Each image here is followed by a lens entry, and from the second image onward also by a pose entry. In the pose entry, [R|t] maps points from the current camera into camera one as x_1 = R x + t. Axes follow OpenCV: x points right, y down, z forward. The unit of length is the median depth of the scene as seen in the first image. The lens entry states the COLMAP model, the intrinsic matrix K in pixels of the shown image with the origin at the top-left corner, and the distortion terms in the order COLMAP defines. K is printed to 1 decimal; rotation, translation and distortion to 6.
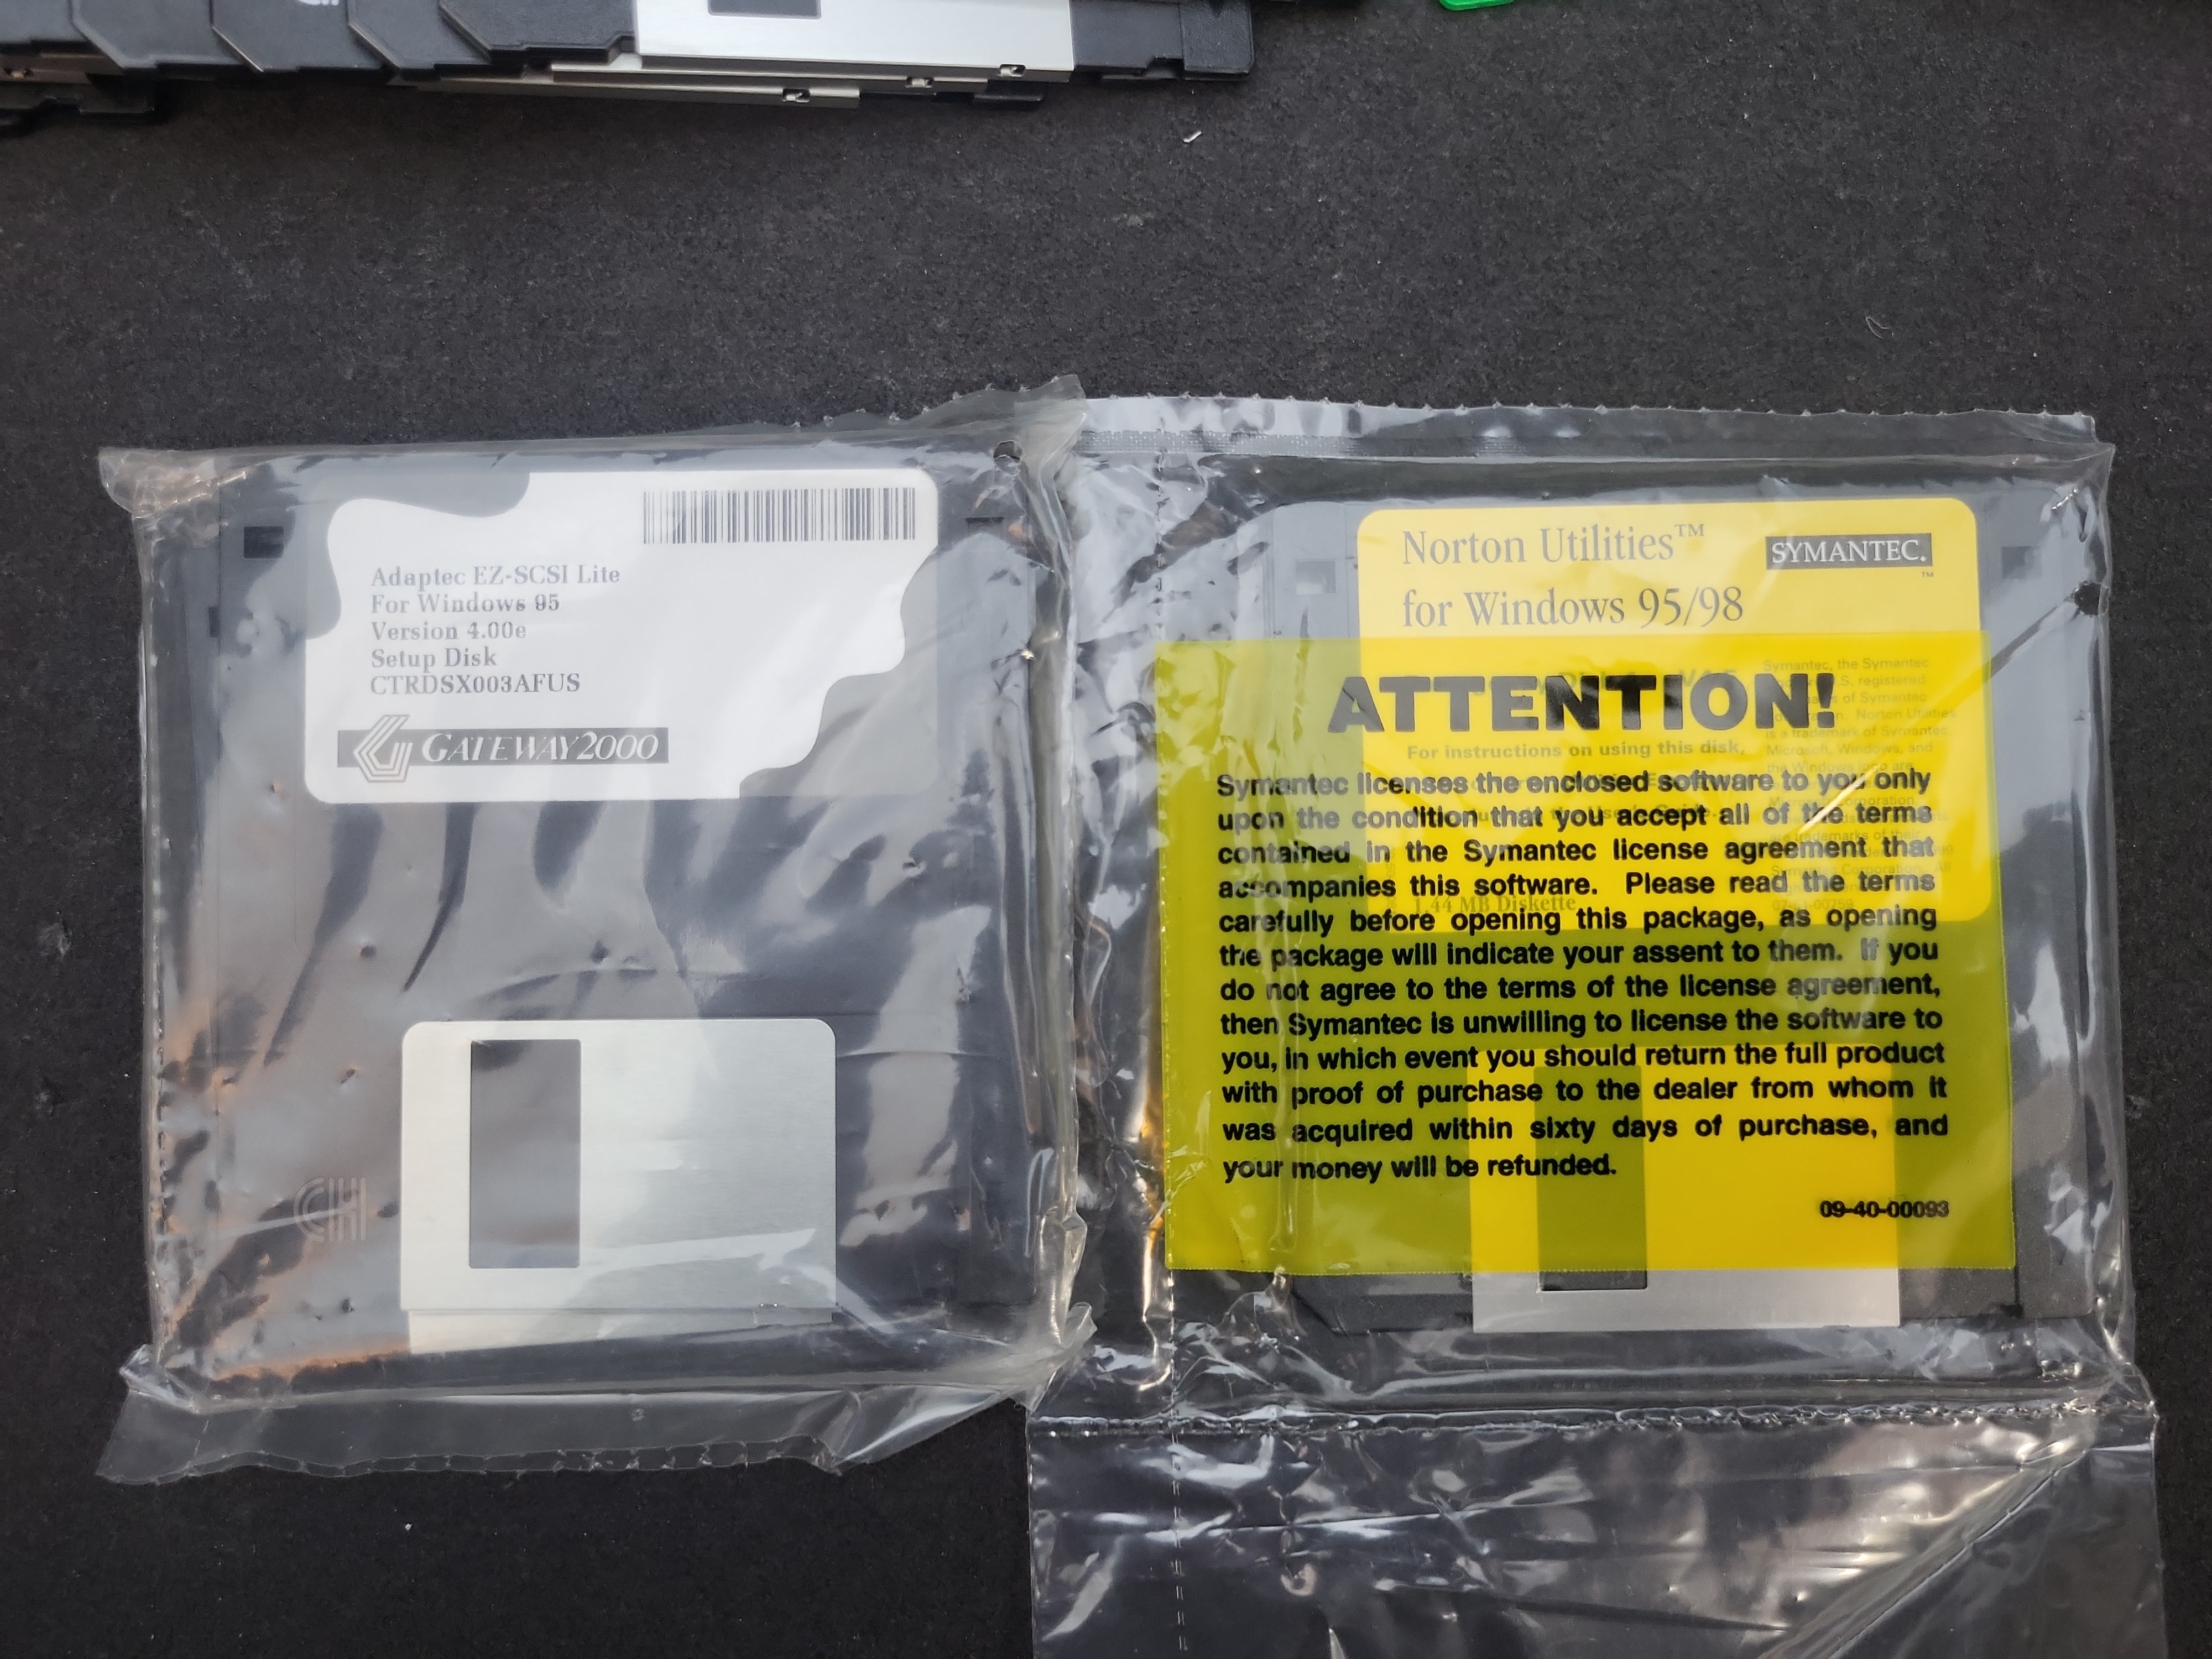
lens RADIAL K [[1721.6, 0, 1106.0], [0, 1721.6, 829.5], [0, 0, 1]] dist [-0.006025, -0.012976]
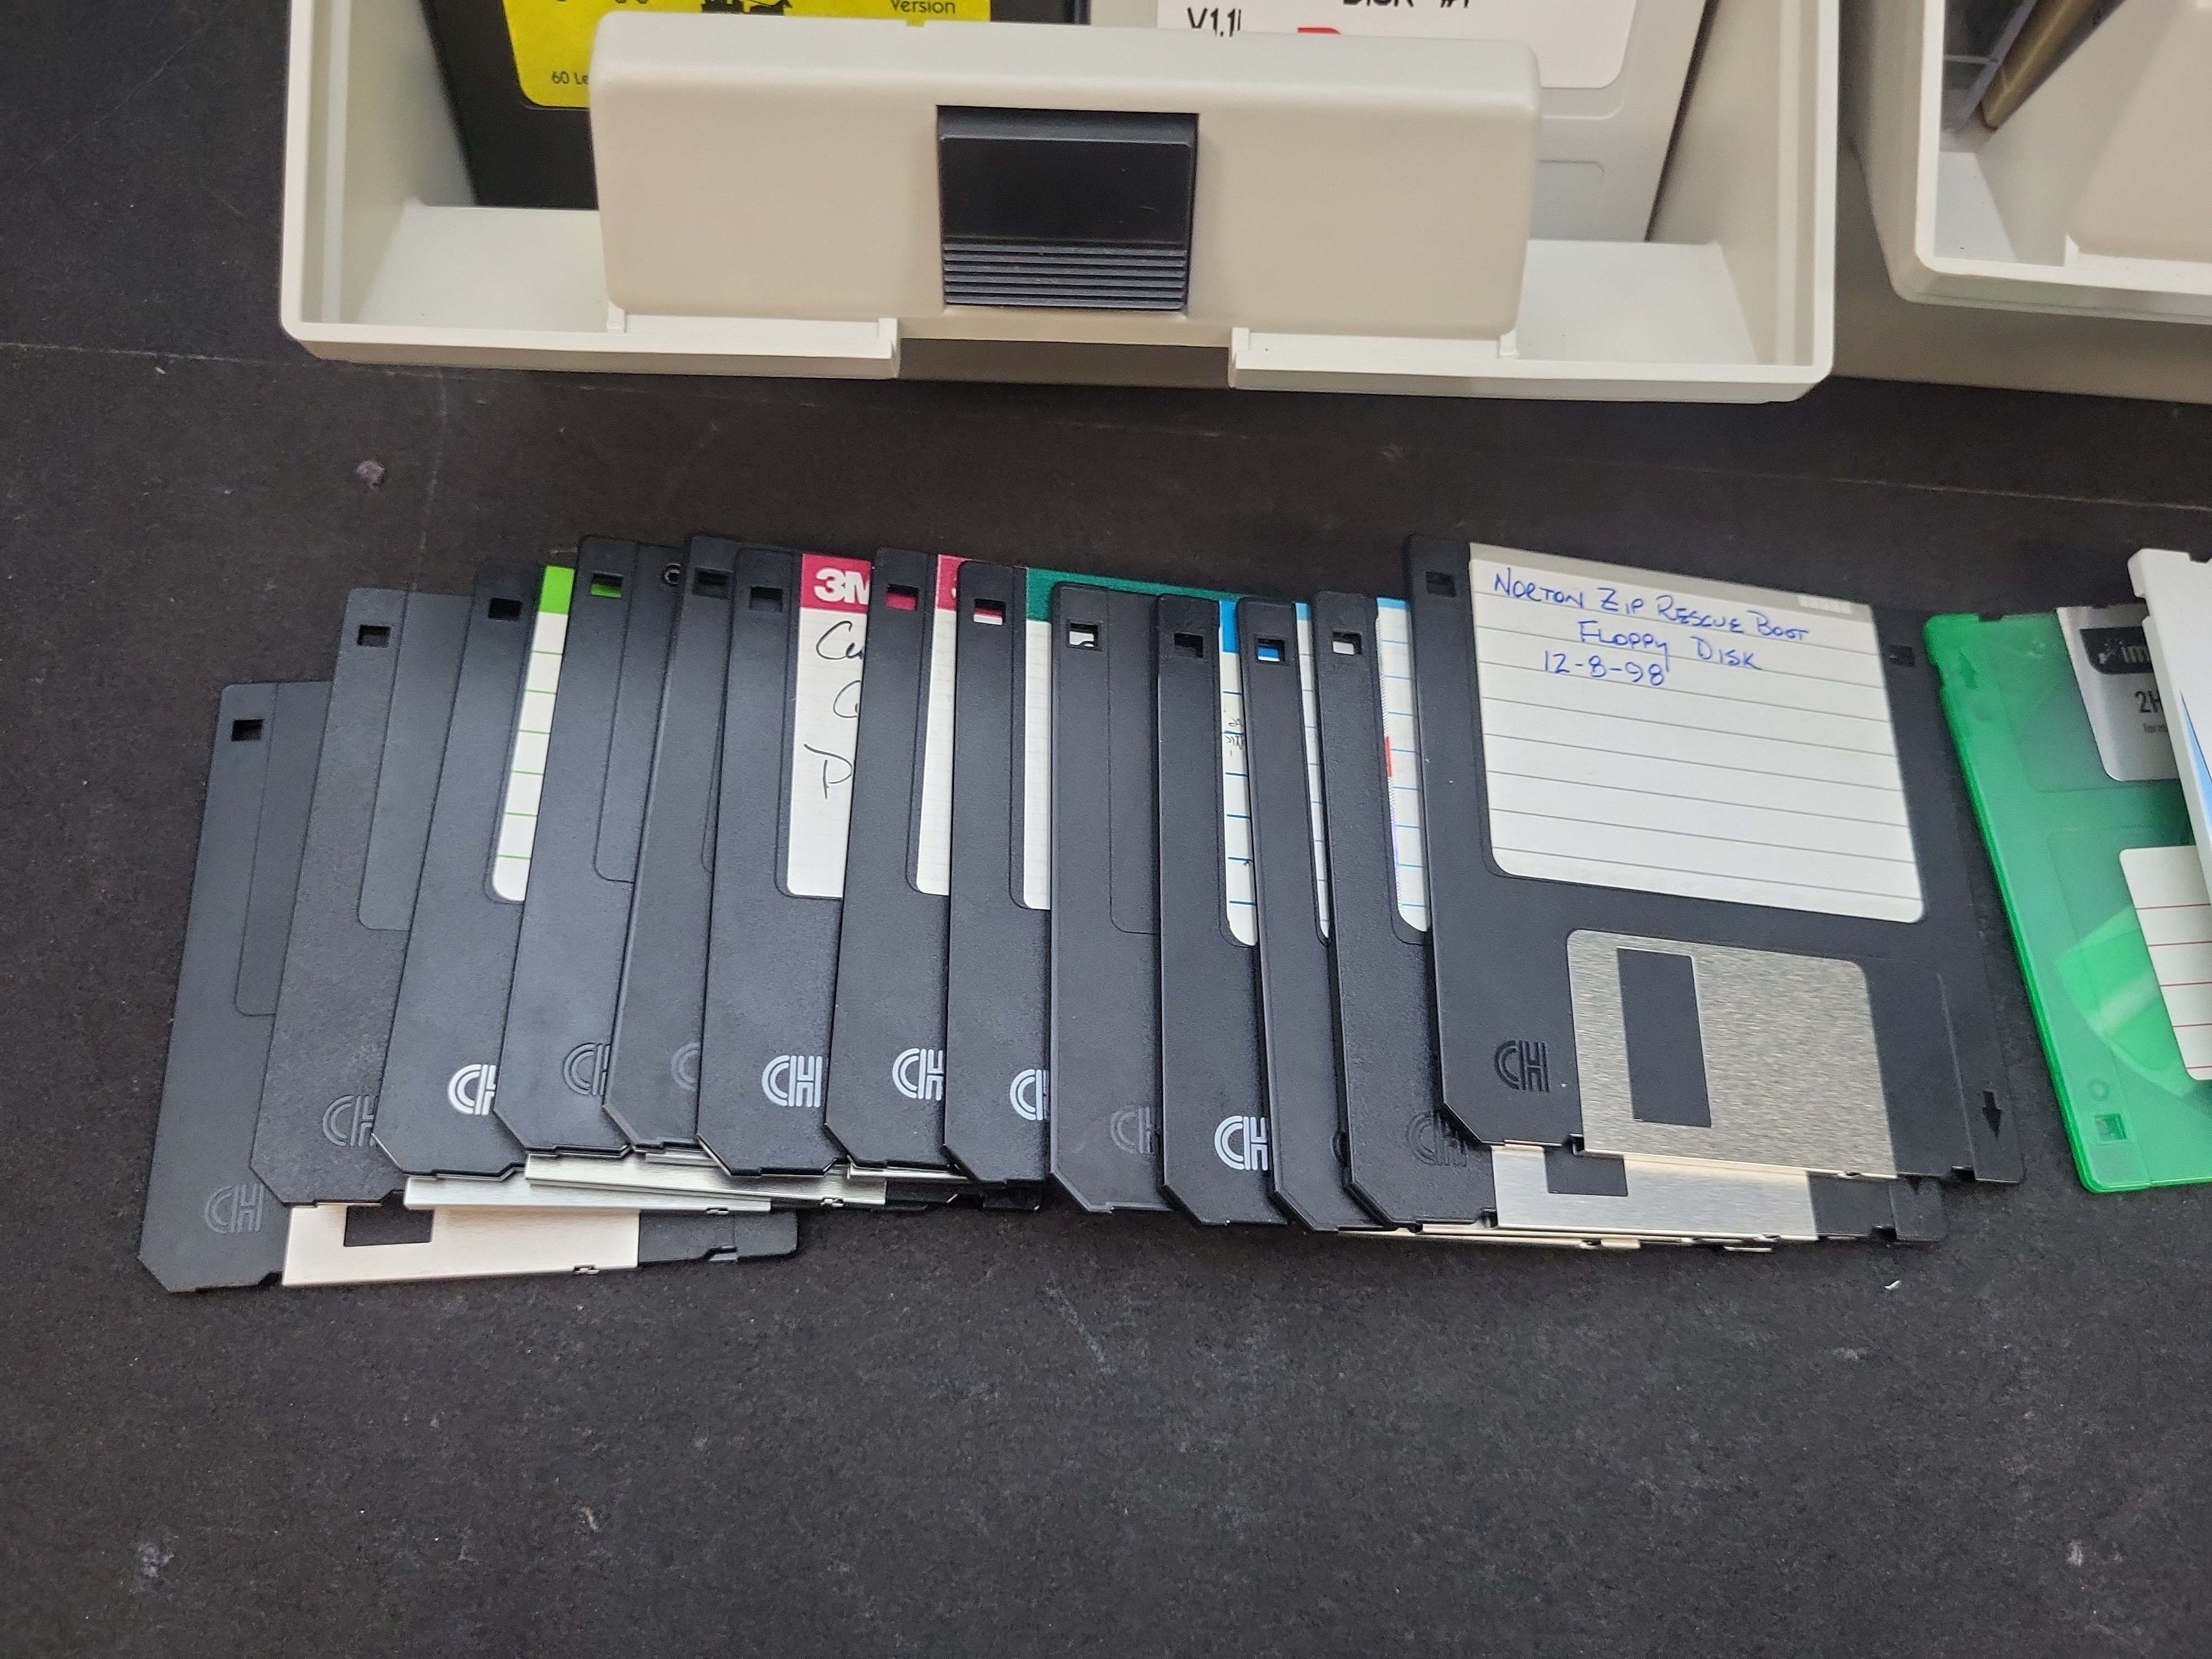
lens RADIAL K [[1721.6, 0, 1106.0], [0, 1721.6, 829.5], [0, 0, 1]] dist [-0.006025, -0.012976]
pose [[0.997645, 0.068124, -0.007990, -0.510123], [-0.066382, 0.929611, -0.362516, -0.228107], [-0.017269, 0.362192, 0.931943, -0.221812]]
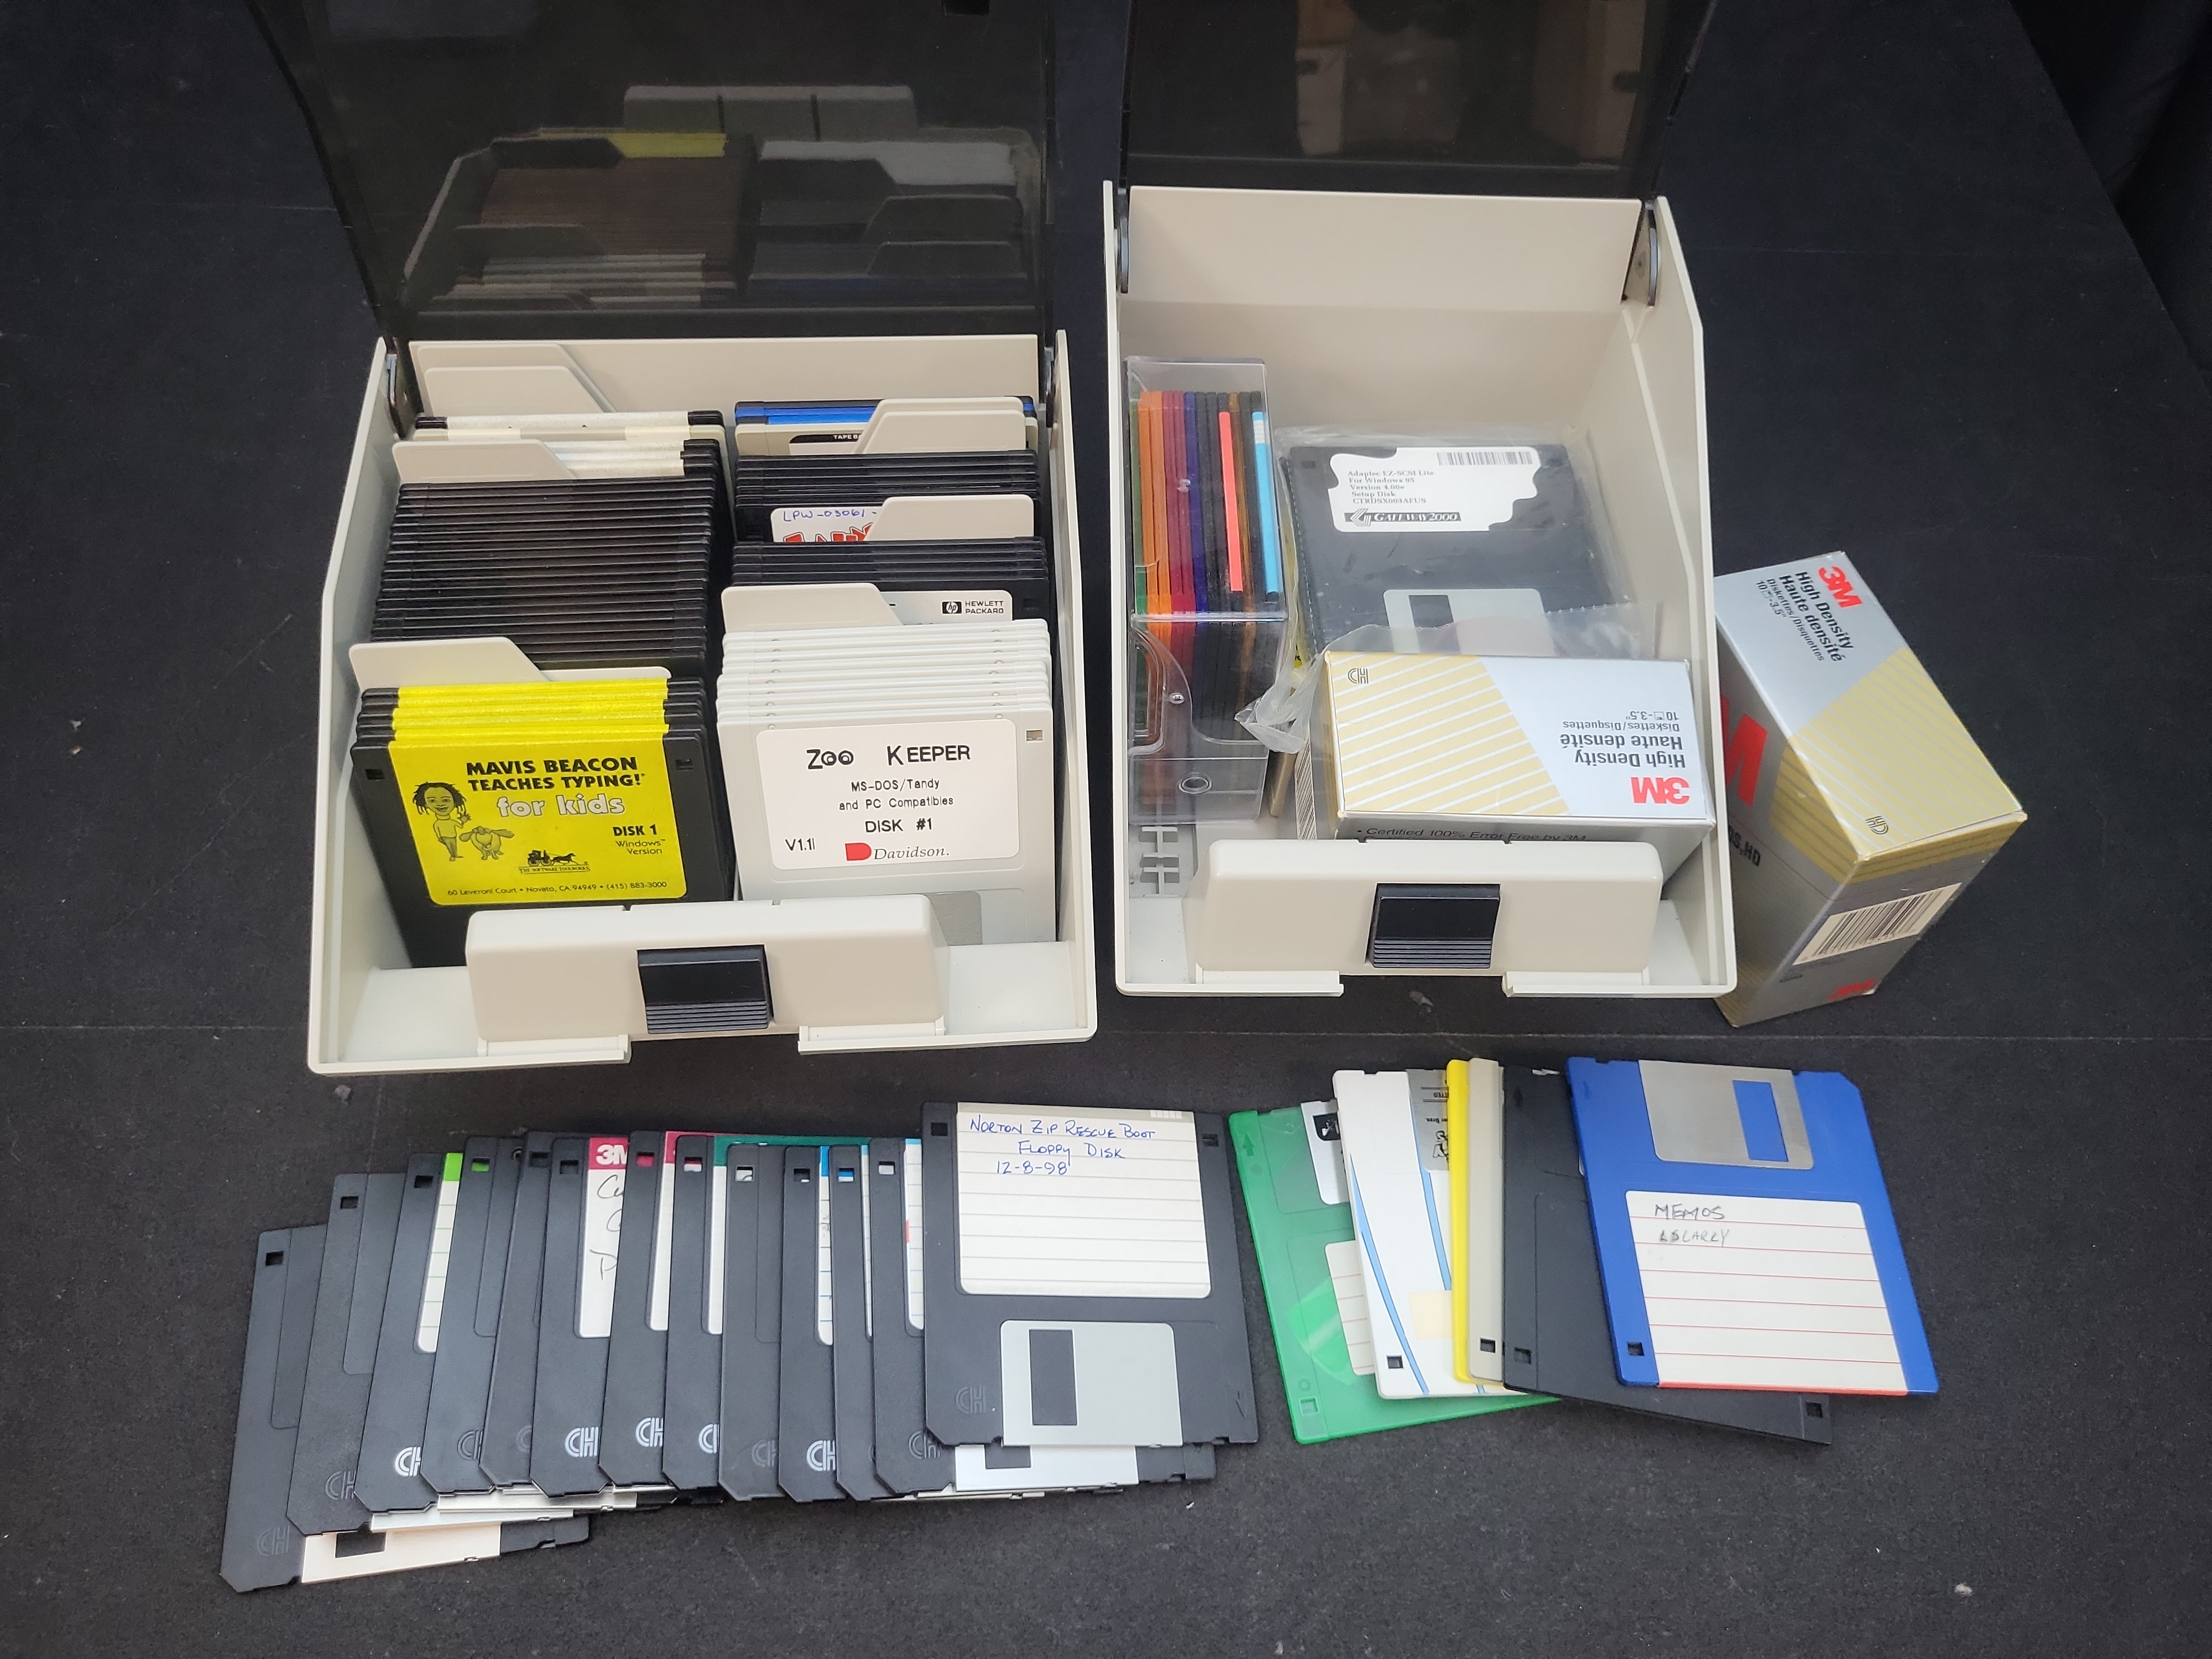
lens RADIAL K [[1699.1, 0, 1110.5], [0, 1699.1, 816.4], [0, 0, 1]] dist [0.012713, -0.014094]
pose [[0.999160, 0.003010, 0.040874, -0.145482], [0.018390, 0.858343, -0.512746, -0.041494], [-0.036627, 0.513067, 0.857567, -1.341695]]
